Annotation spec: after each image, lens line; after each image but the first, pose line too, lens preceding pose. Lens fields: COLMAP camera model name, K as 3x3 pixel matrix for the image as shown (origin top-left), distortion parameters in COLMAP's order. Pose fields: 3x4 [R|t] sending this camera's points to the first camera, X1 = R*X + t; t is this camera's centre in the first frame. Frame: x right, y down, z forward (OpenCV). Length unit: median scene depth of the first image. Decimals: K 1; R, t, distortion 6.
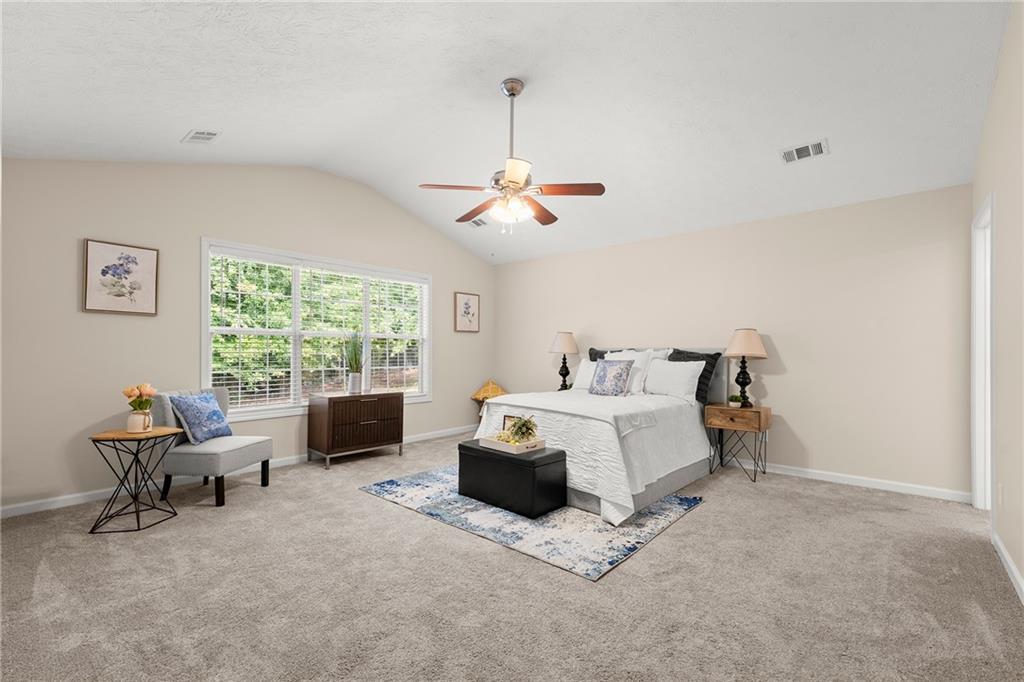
lens RADIAL K [[425.3, 0, 513.2], [0, 425.3, 346.8], [0, 0, 1]] dist [0.002225, -0.002540]
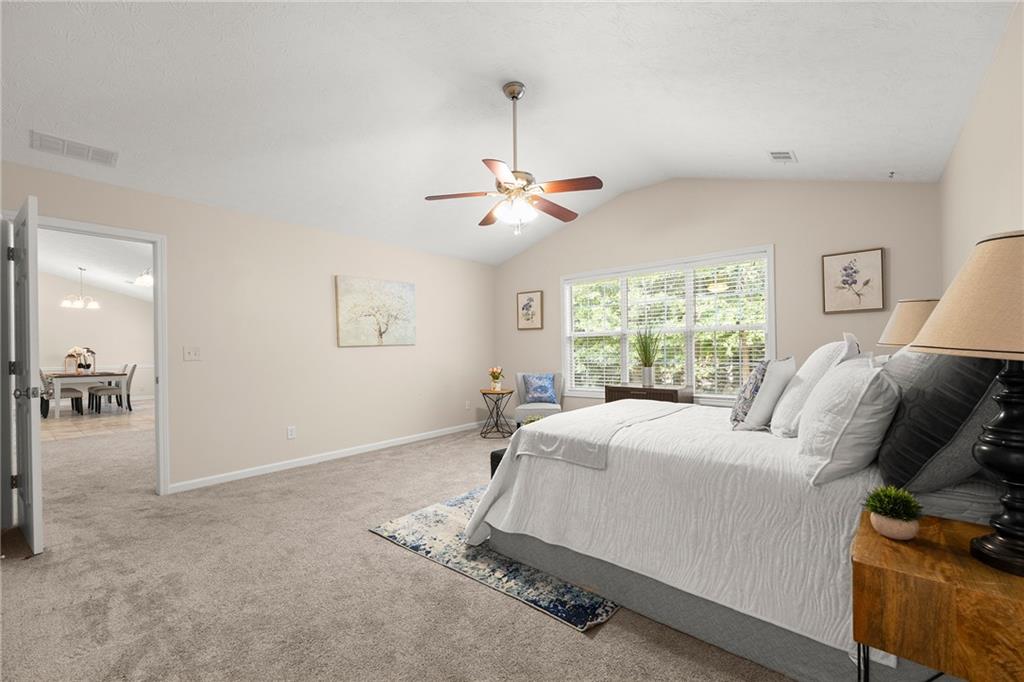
lens RADIAL K [[411.1, 0, 512.5], [0, 411.1, 346.7], [0, 0, 1]] dist [0.001901, 0.000032]
pose [[0.058457, -0.014338, -0.998187, 0.891394], [0.029507, 0.999485, -0.012628, 0.018618], [0.997854, -0.028716, 0.058850, 0.841383]]
